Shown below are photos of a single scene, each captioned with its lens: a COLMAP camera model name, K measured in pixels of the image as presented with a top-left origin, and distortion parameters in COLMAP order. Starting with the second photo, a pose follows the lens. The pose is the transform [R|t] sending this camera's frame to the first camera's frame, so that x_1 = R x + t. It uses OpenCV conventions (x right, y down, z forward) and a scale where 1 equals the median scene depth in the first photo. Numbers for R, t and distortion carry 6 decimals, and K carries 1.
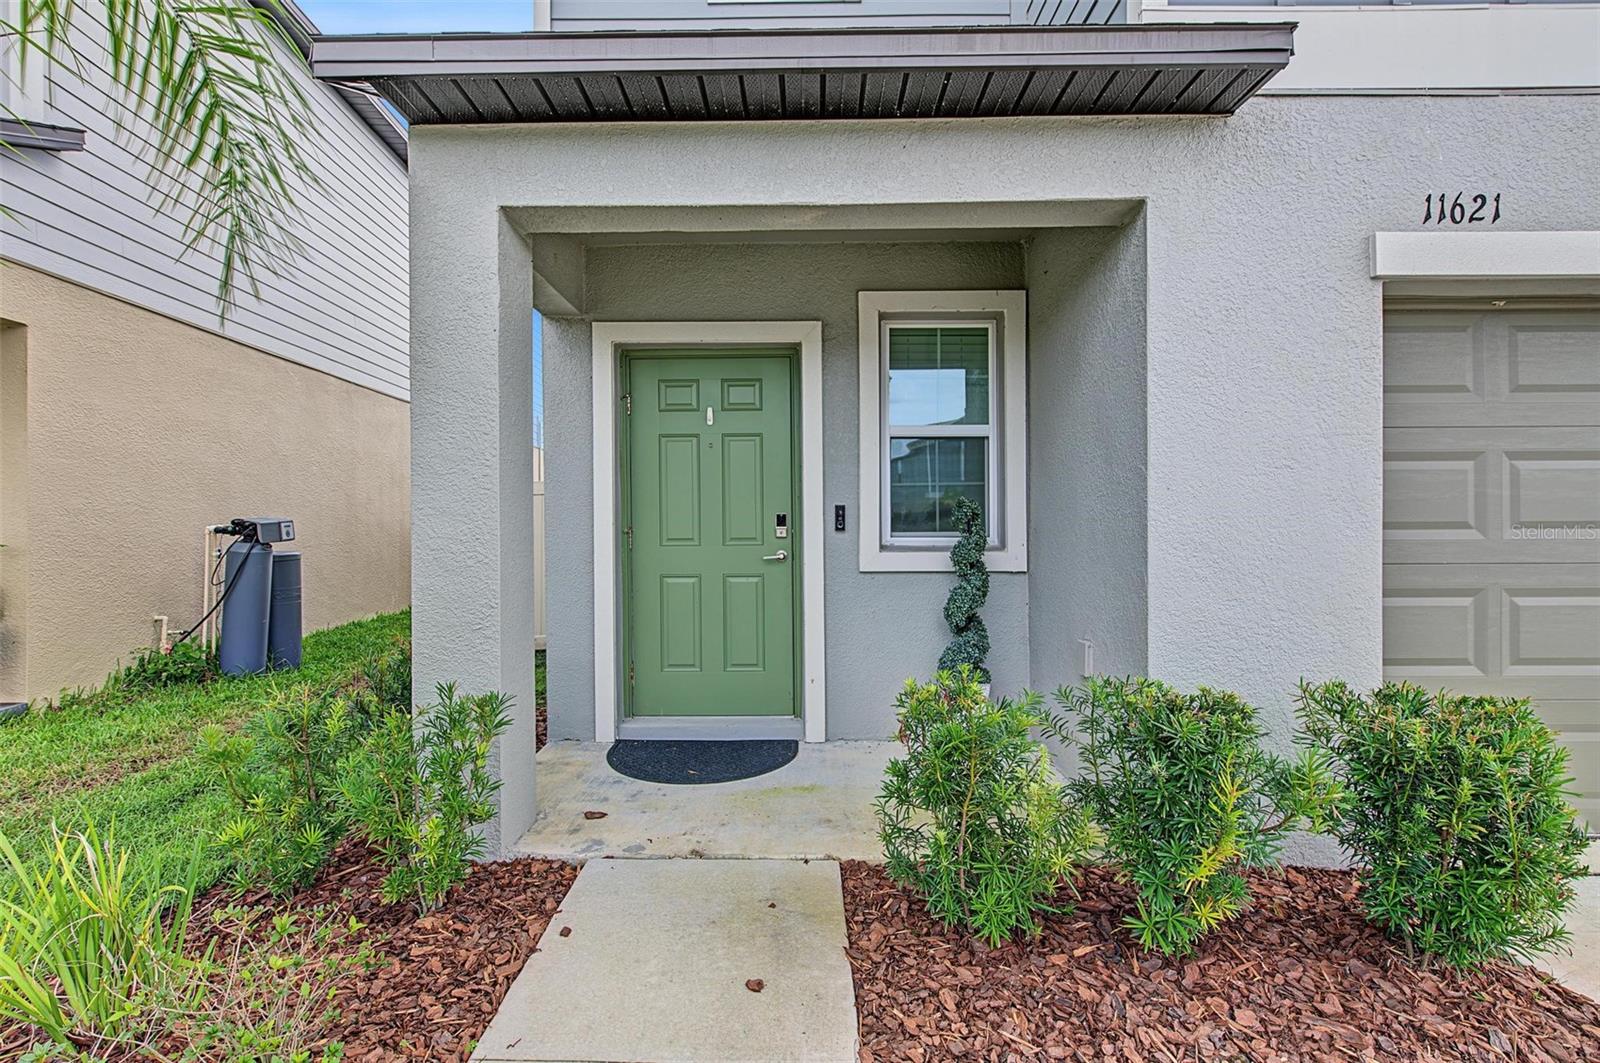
lens RADIAL K [[698.0, 0, 800.0], [0, 698.0, 531.5], [0, 0, 1]] dist [-0.001890, -0.000412]
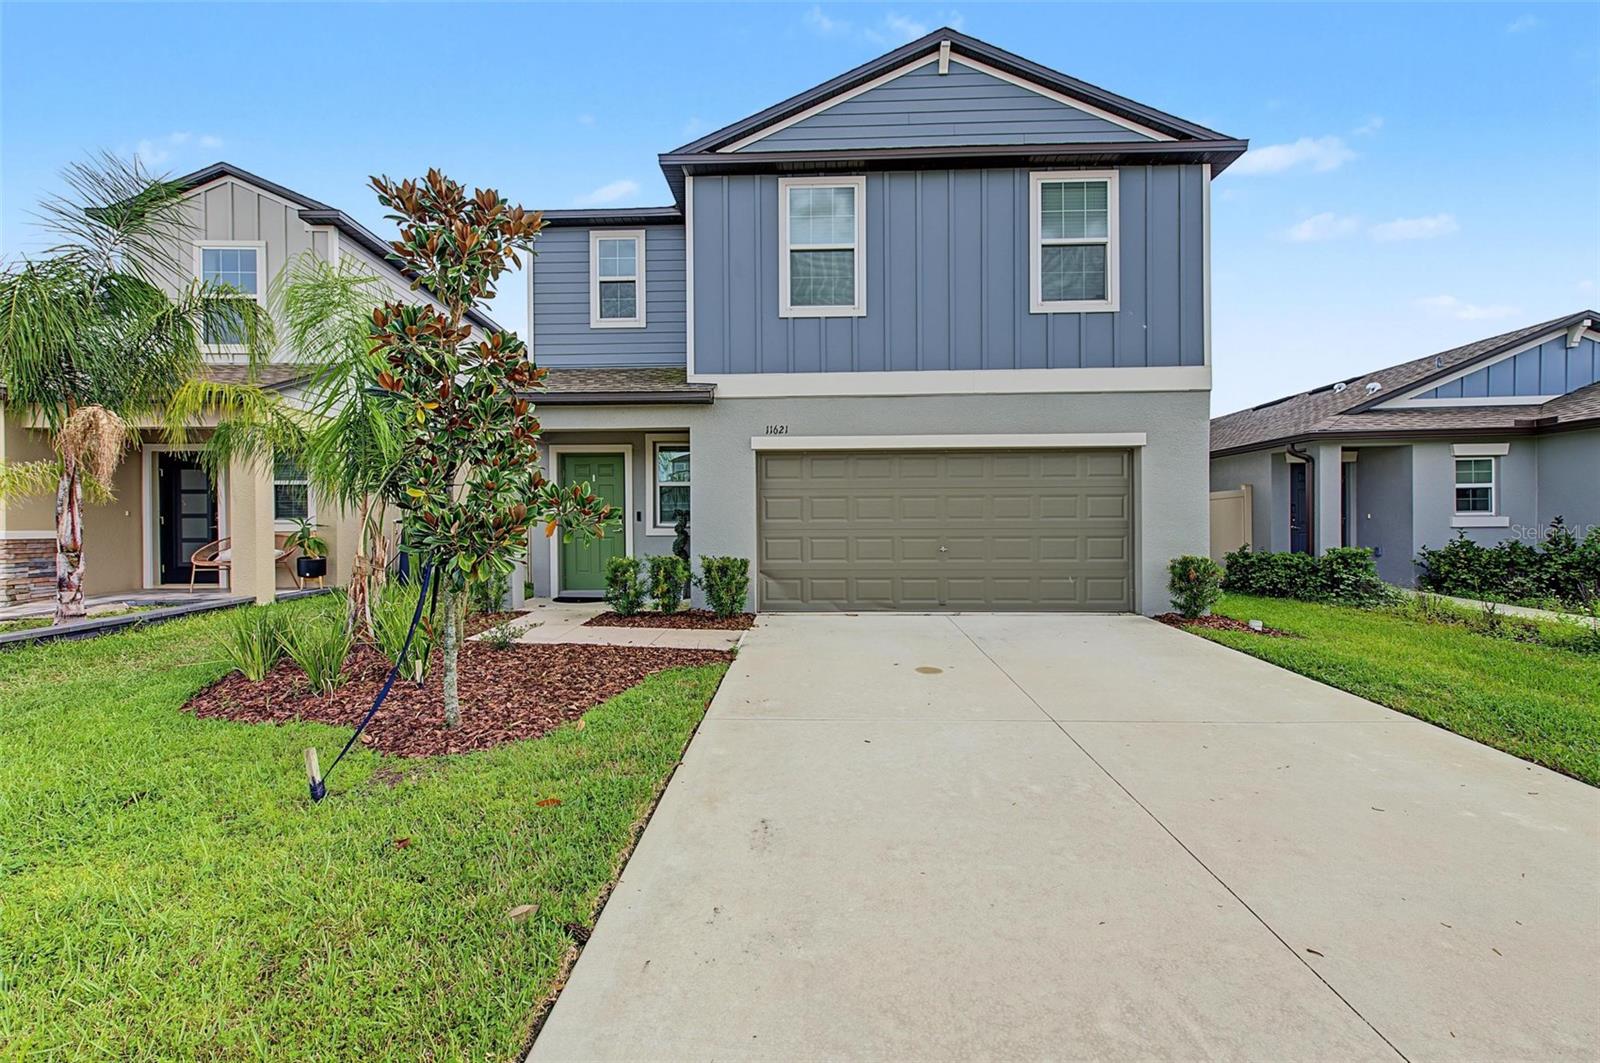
lens RADIAL K [[642.7, 0, 800.3], [0, 642.7, 527.2], [0, 0, 1]] dist [-0.001996, -0.000440]
pose [[0.999899, -0.002059, -0.014082, 0.740923], [0.001997, 0.999988, -0.004397, 0.036684], [0.014090, 0.004368, 0.999891, -1.542785]]
